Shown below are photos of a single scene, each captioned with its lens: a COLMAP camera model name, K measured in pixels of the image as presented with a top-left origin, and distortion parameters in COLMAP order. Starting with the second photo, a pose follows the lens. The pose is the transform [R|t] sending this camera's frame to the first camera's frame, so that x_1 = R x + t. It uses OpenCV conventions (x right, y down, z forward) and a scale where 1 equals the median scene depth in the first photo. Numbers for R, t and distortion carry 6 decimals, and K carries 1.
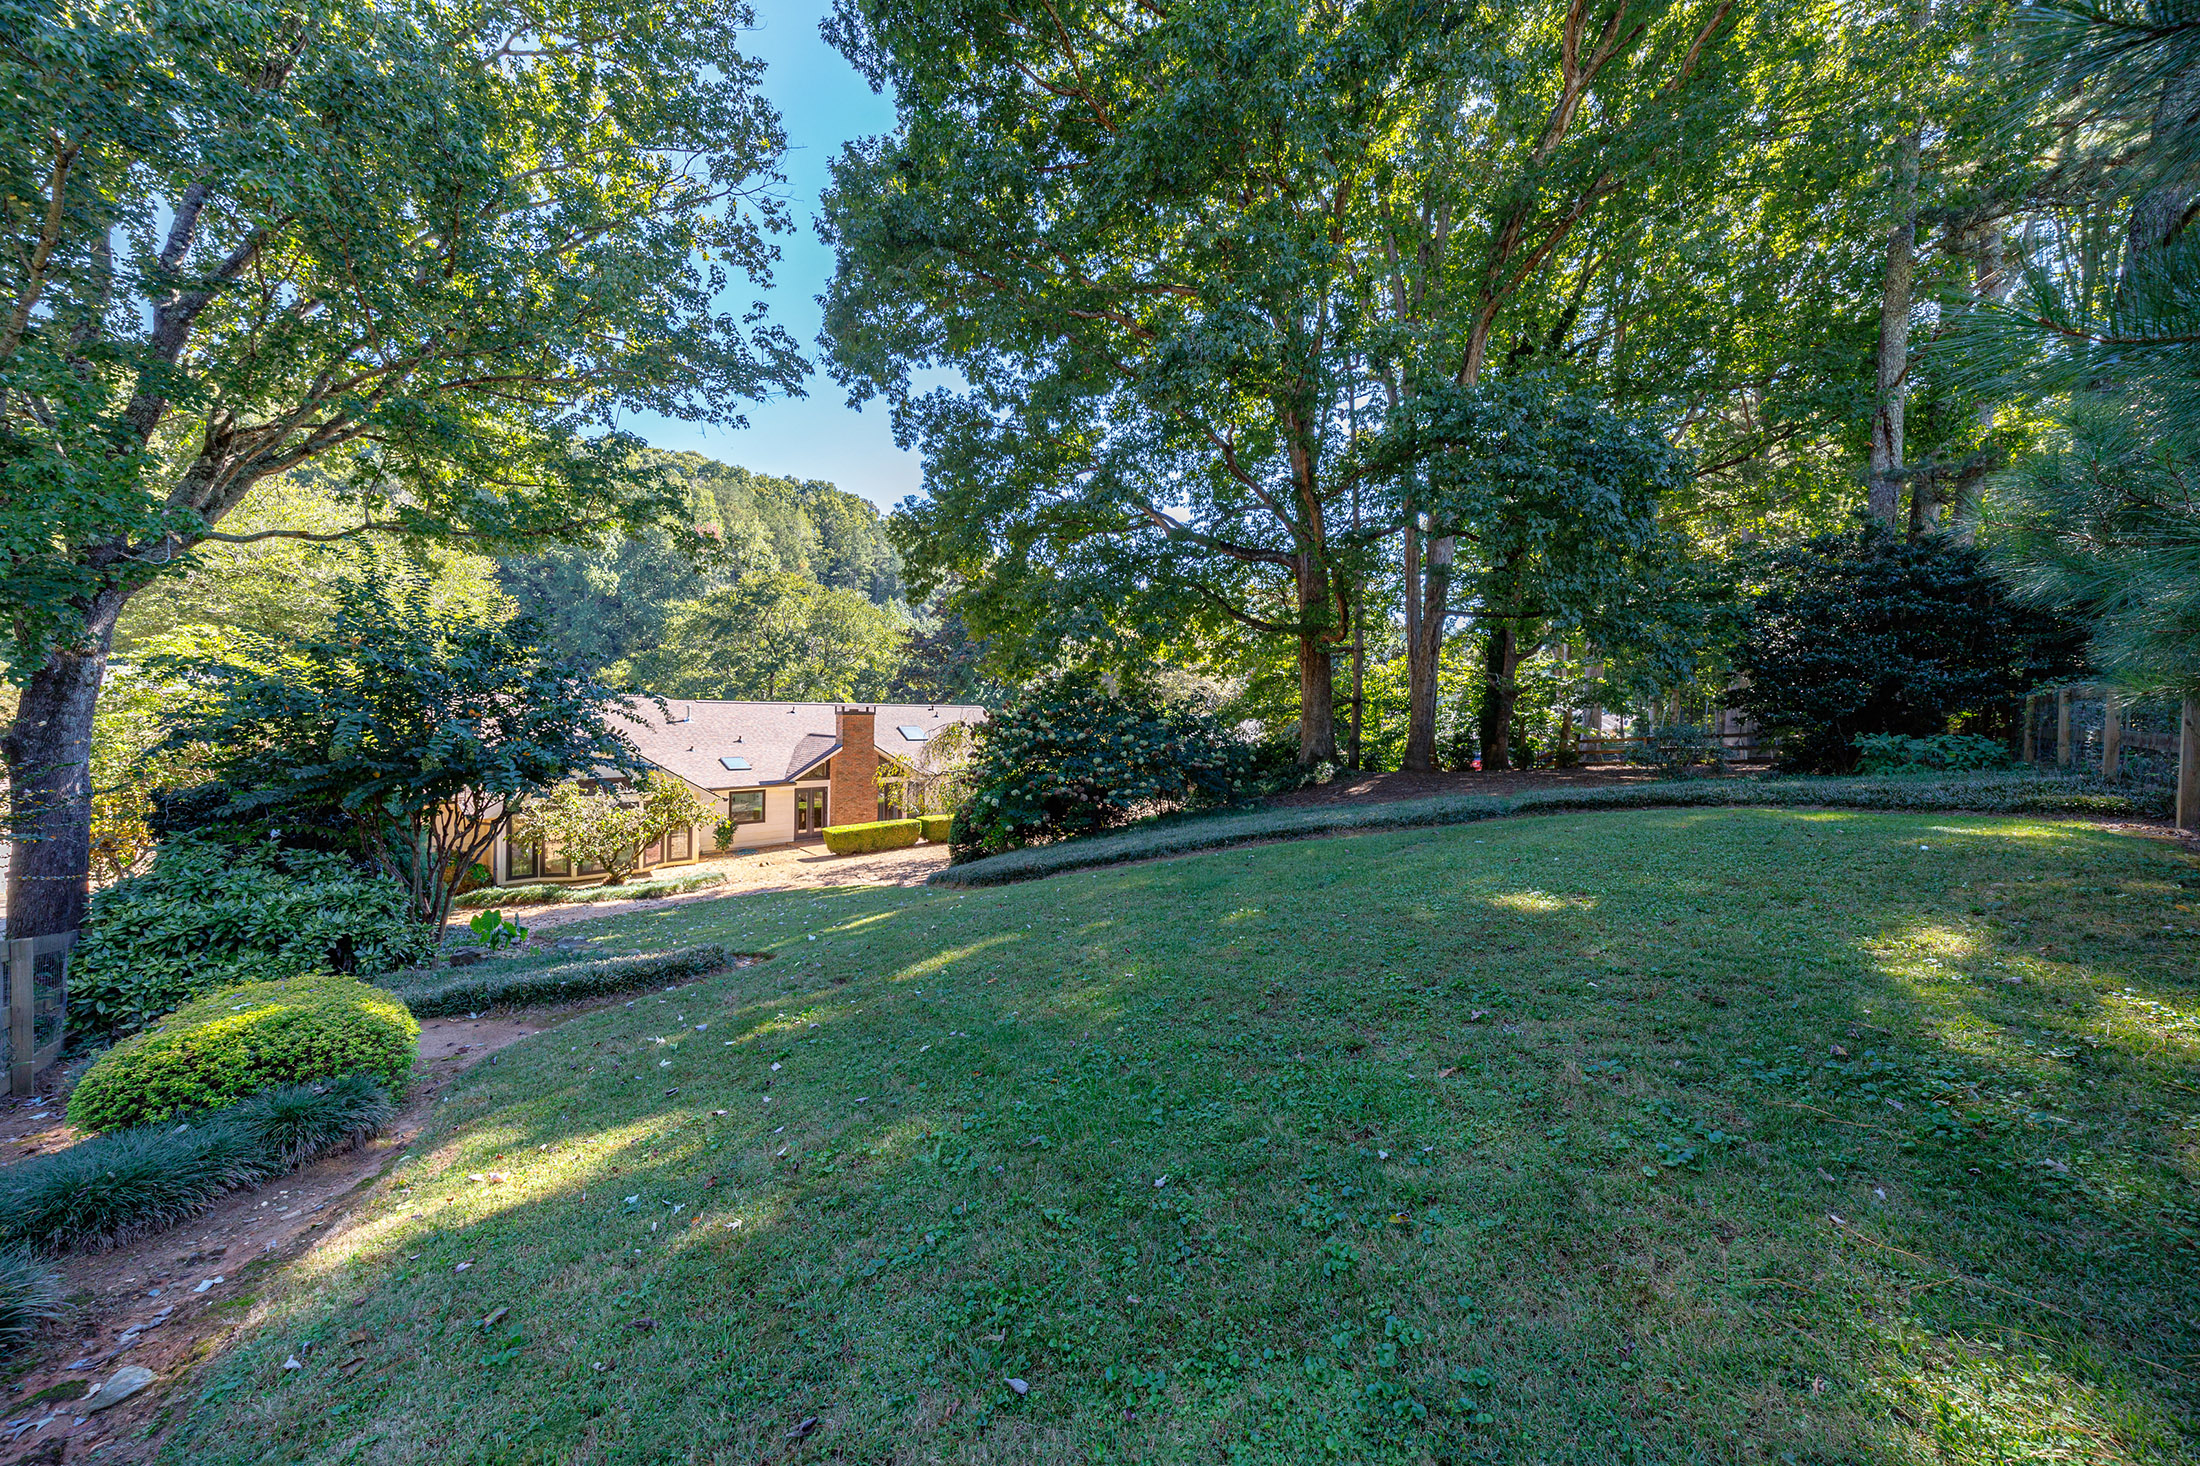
lens RADIAL K [[741.2, 0, 1107.3], [0, 741.2, 738.1], [0, 0, 1]] dist [0.000720, 0.000013]
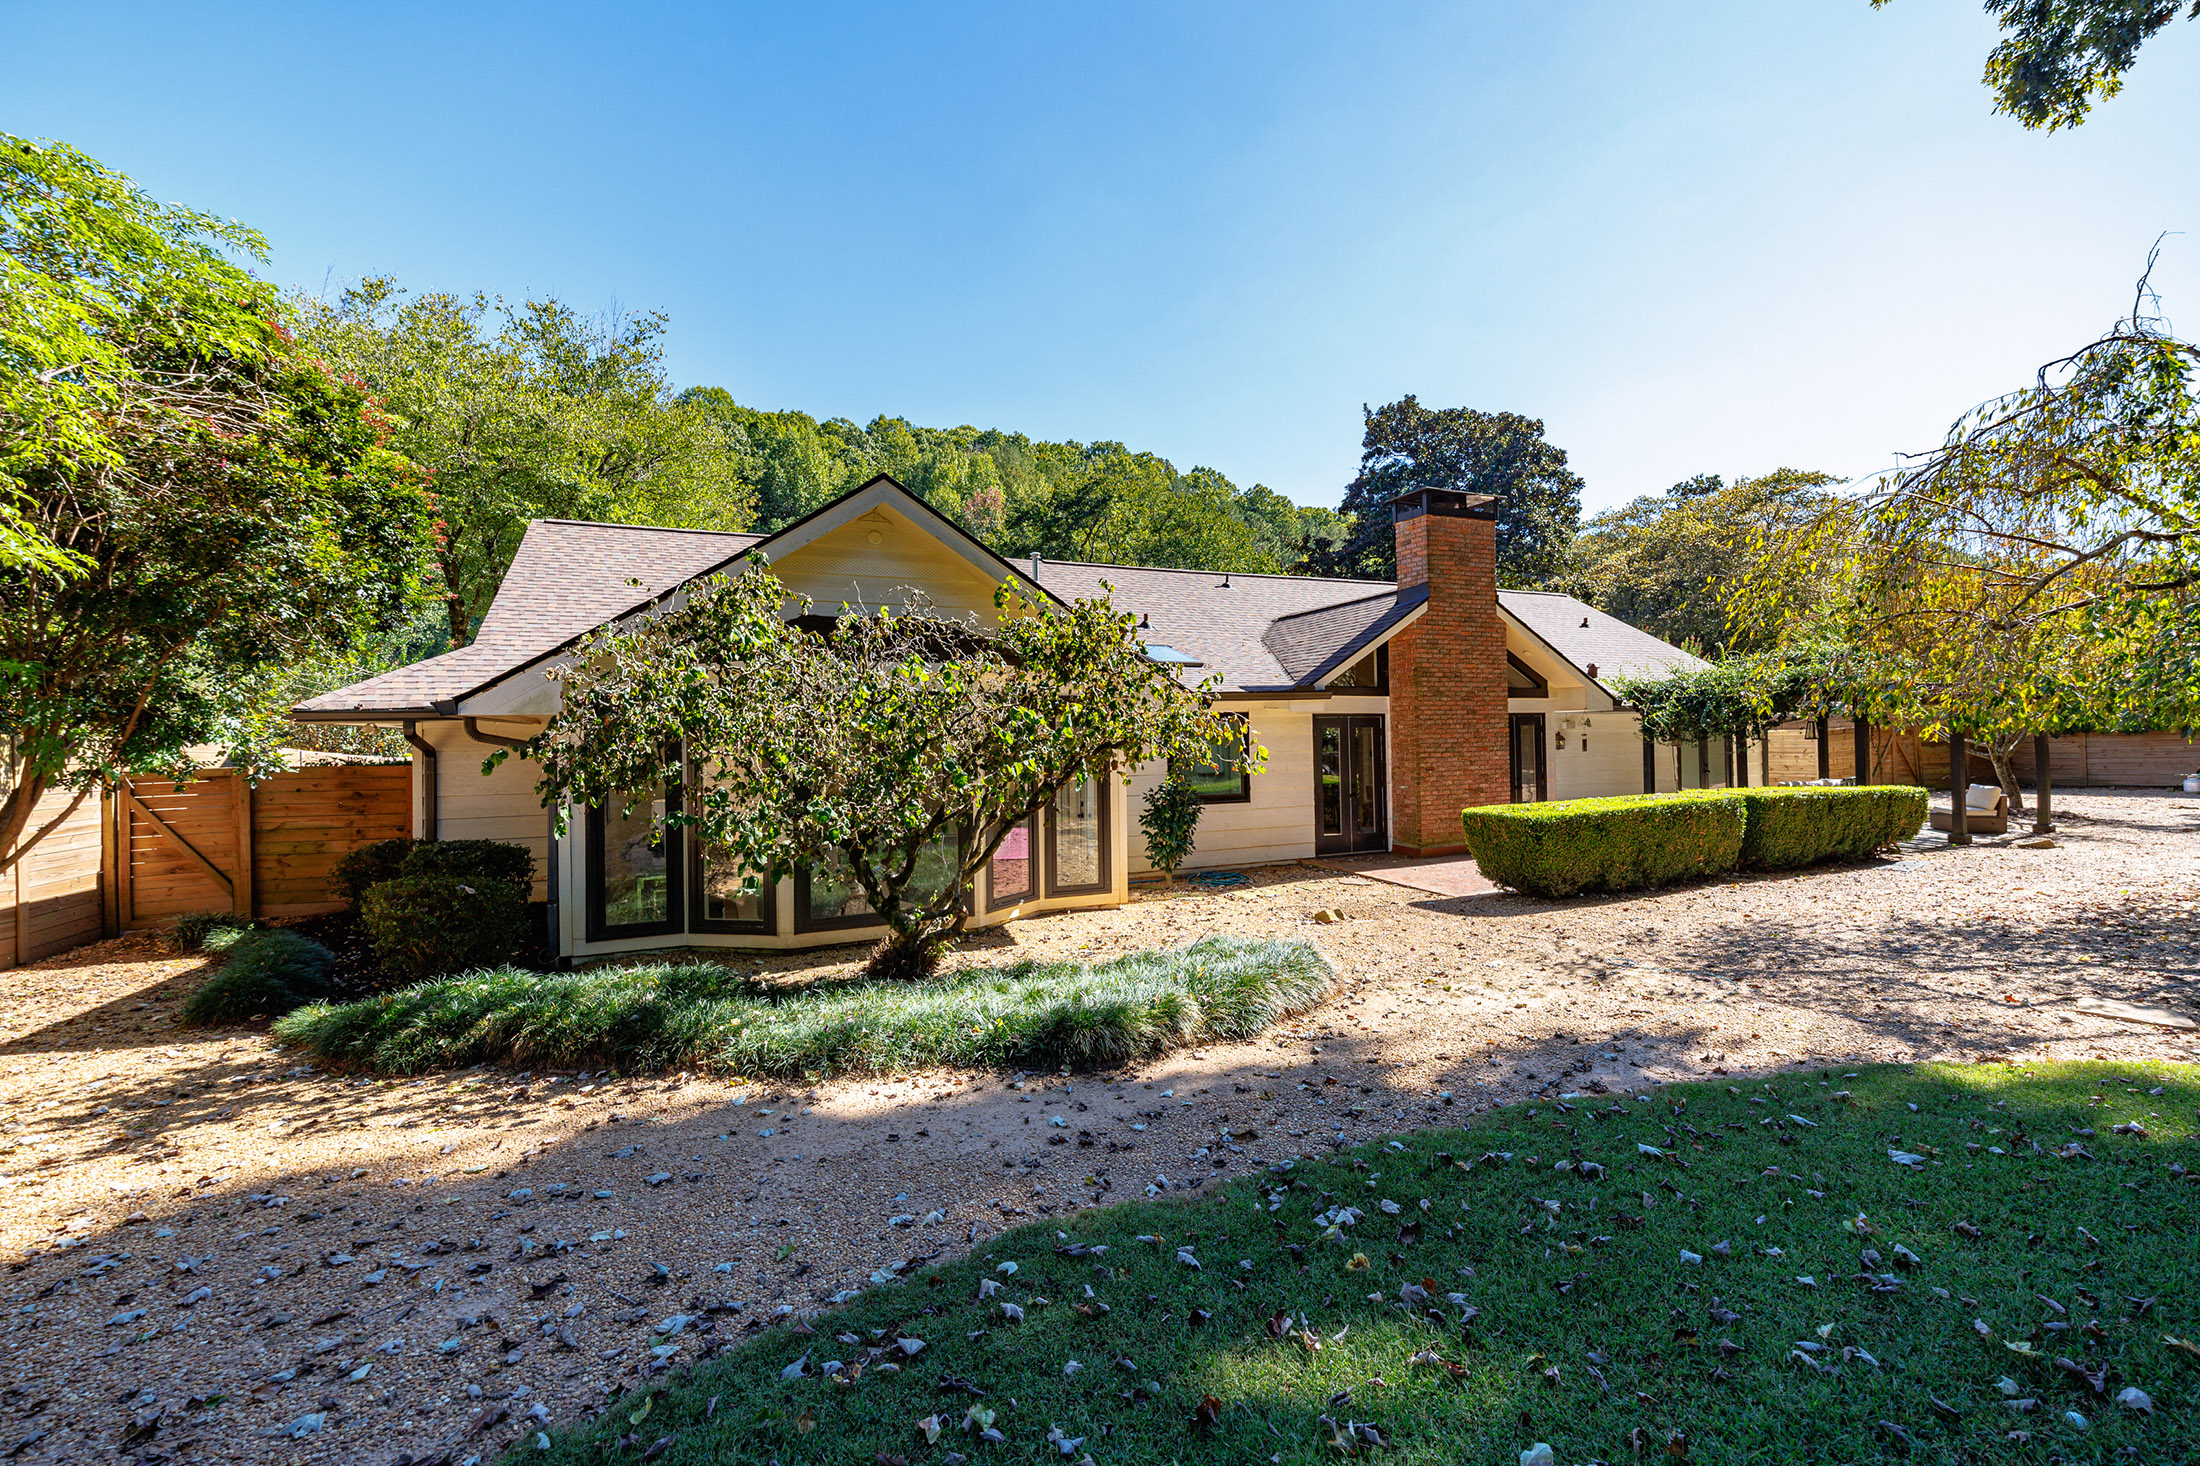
lens RADIAL K [[898.8, 0, 1100.6], [0, 898.8, 732.0], [0, 0, 1]] dist [0.001891, -0.000015]
pose [[0.936937, -0.036237, -0.347614, -0.398407], [0.019152, 0.998439, -0.052460, 0.107106], [0.348972, 0.042494, 0.936169, 0.591993]]
